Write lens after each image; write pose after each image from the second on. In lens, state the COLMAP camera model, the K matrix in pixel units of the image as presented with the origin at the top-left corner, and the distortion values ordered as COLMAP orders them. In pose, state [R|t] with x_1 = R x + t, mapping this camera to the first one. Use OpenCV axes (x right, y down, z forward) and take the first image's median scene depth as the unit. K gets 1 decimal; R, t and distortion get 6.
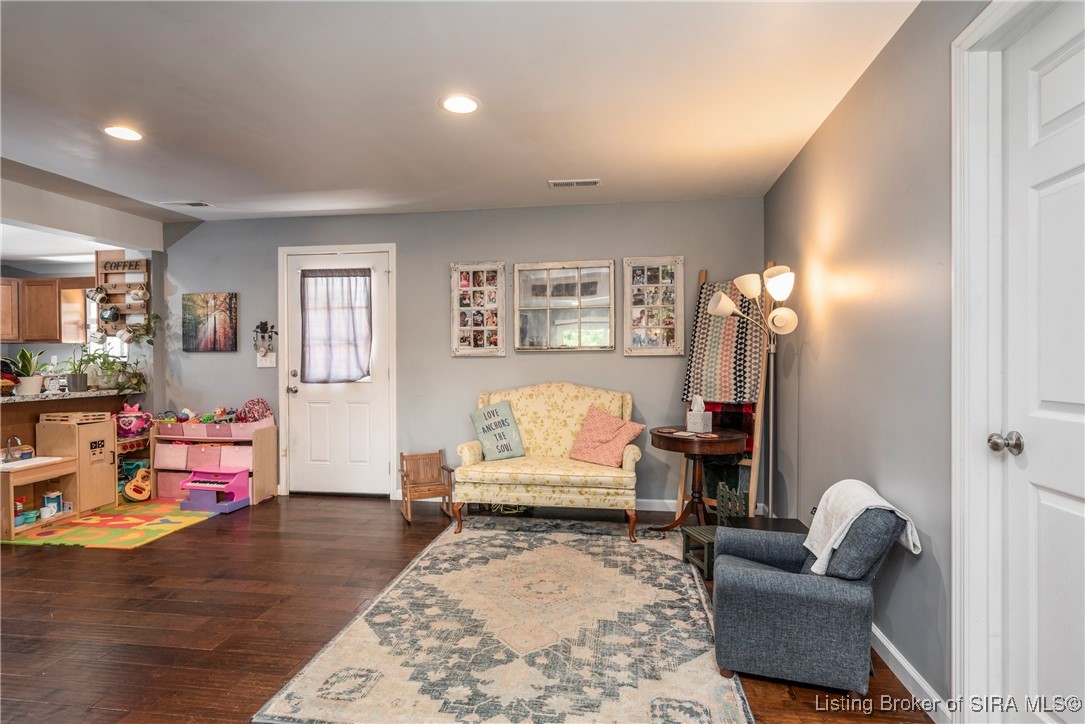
lens RADIAL K [[554.7, 0, 538.5], [0, 554.7, 362.1], [0, 0, 1]] dist [-0.004325, -0.001015]
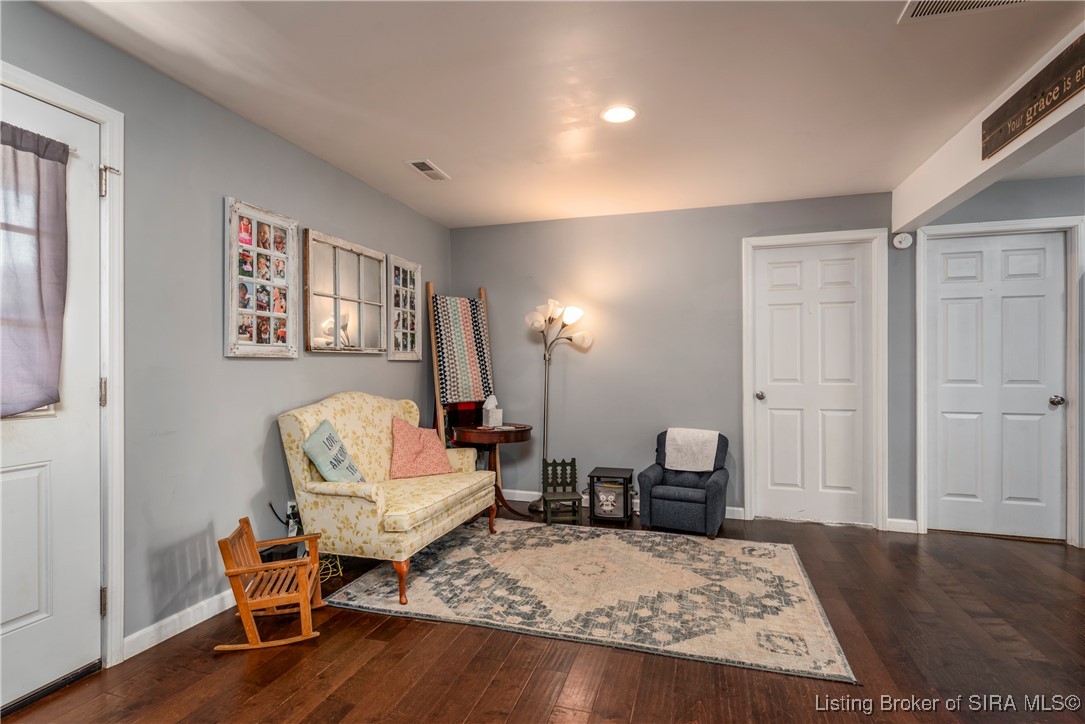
lens RADIAL K [[554.7, 0, 540.2], [0, 554.7, 364.4], [0, 0, 1]] dist [-0.004325, -0.001015]
pose [[0.122796, 0.005470, 0.992417, -0.743246], [0.002502, 0.999980, -0.005821, 0.001768], [-0.992429, 0.003198, 0.122780, 0.648165]]
